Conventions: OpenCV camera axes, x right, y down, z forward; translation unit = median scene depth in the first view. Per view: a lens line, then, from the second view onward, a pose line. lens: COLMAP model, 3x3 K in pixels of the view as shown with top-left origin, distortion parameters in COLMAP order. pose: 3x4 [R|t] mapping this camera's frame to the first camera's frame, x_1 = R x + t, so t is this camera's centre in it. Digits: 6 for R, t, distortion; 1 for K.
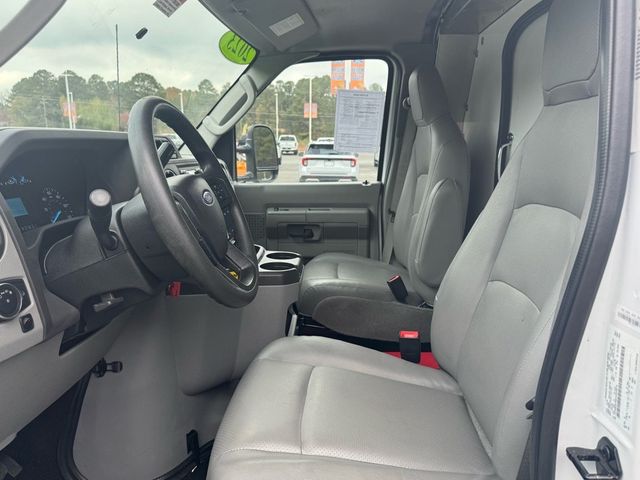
lens RADIAL K [[484.4, 0, 320.0], [0, 484.4, 240.0], [0, 0, 1]] dist [0.092464, -0.140903]
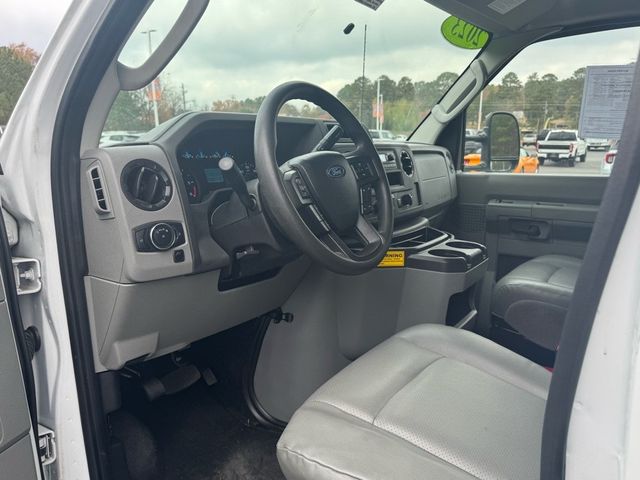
lens RADIAL K [[486.9, 0, 320.0], [0, 486.9, 240.0], [0, 0, 1]] dist [0.040106, -0.068670]
pose [[0.826759, 0.106837, -0.552318, 0.154561], [-0.104252, 0.993892, 0.036199, 0.012578], [0.552812, 0.027653, 0.832847, 0.033564]]
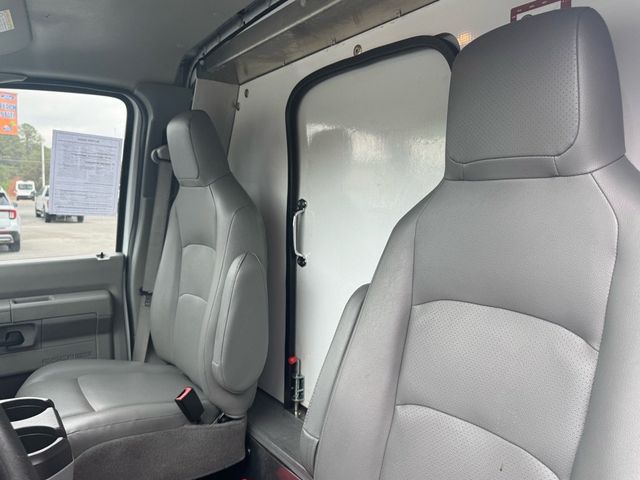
lens RADIAL K [[484.4, 0, 320.0], [0, 484.4, 240.0], [0, 0, 1]] dist [0.092464, -0.140903]
pose [[0.800551, -0.045094, 0.597566, -0.087705], [0.103032, 0.992673, -0.063121, -0.063003], [-0.590341, 0.112100, 0.799331, 0.213041]]
